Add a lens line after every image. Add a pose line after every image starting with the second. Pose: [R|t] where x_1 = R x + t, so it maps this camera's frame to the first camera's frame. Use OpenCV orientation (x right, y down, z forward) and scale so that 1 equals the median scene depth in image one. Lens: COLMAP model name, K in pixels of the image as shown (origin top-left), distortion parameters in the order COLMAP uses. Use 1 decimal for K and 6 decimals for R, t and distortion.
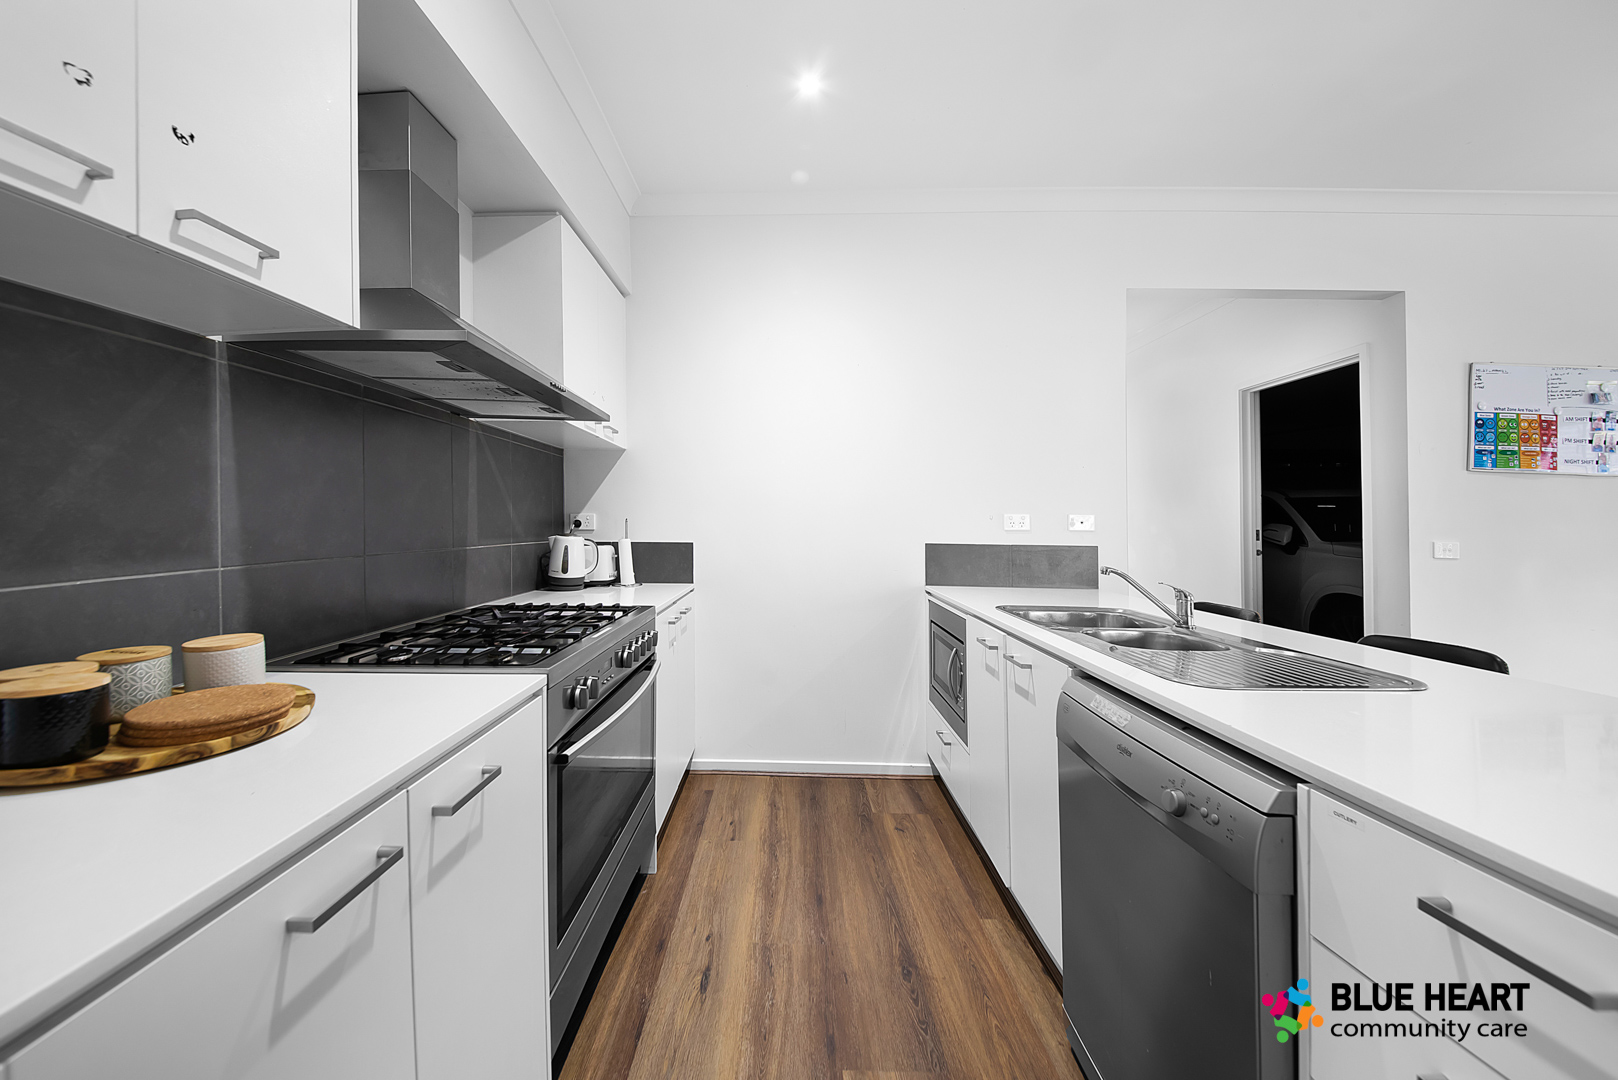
lens RADIAL K [[610.5, 0, 787.5], [0, 610.5, 533.2], [0, 0, 1]] dist [-0.000270, -0.000142]
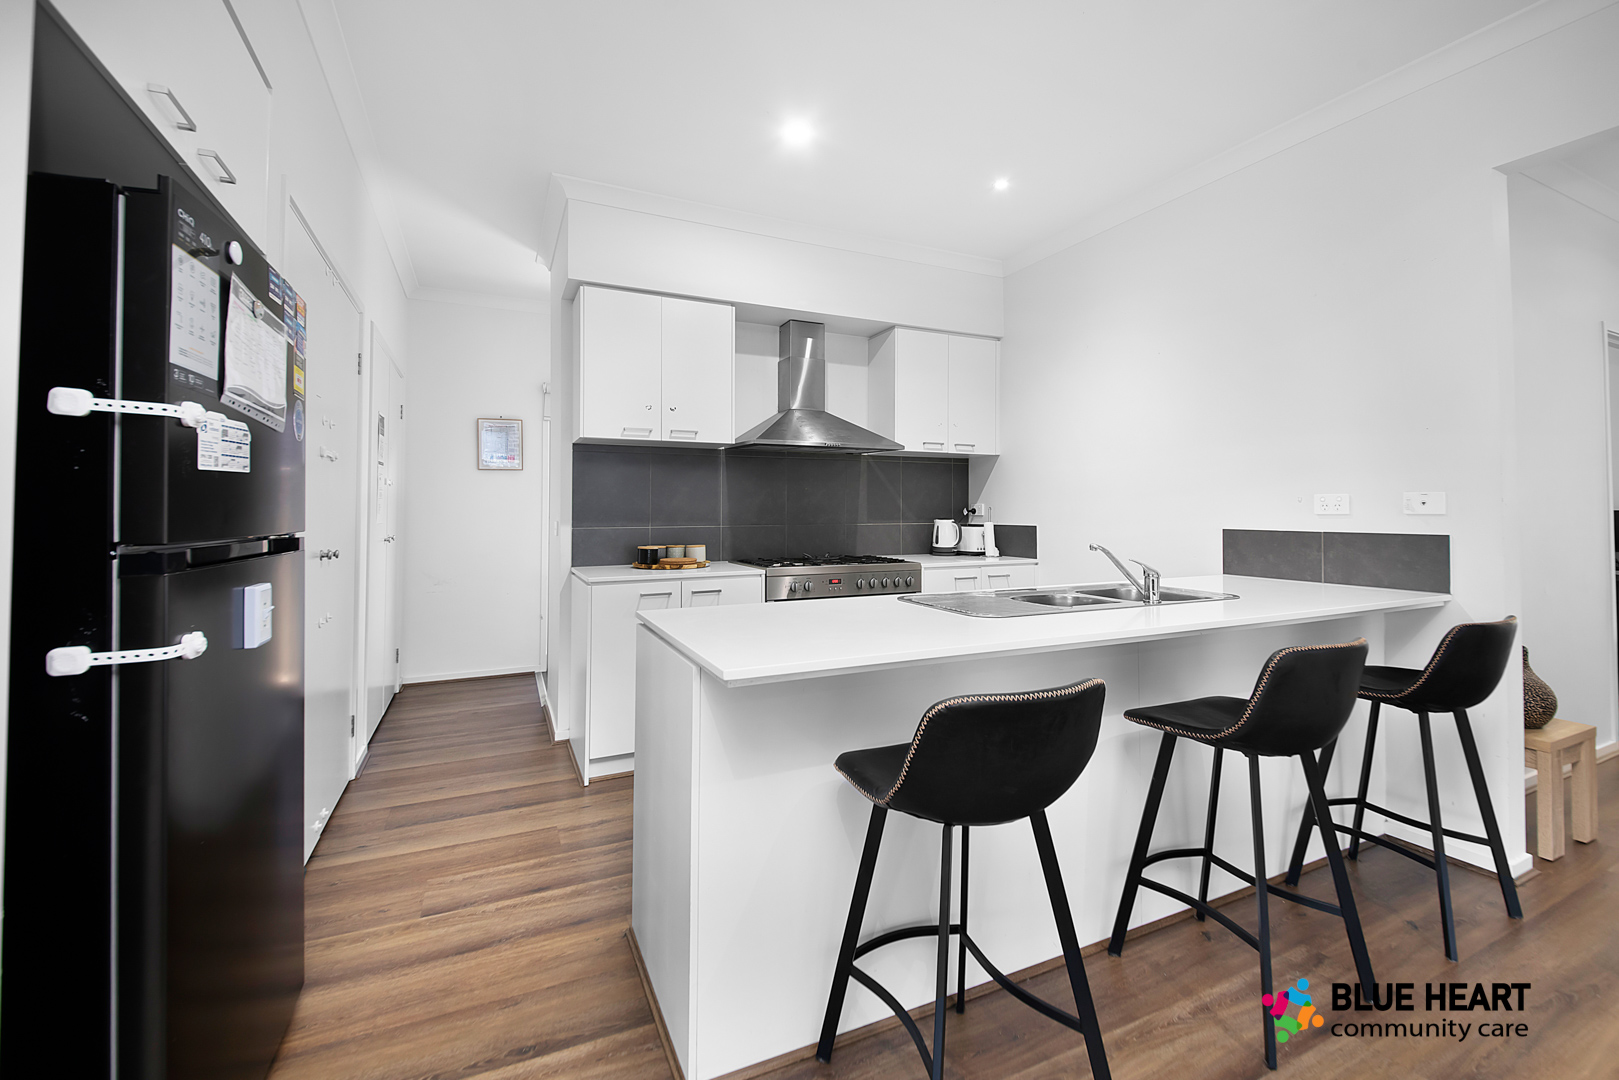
lens RADIAL K [[690.4, 0, 810.5], [0, 690.4, 505.7], [0, 0, 1]] dist [0.000011, 0.000021]
pose [[0.434115, -0.016945, -0.900698, 1.012503], [-0.009359, 0.999684, -0.023318, 0.013293], [0.900809, 0.018552, 0.433819, -0.024415]]
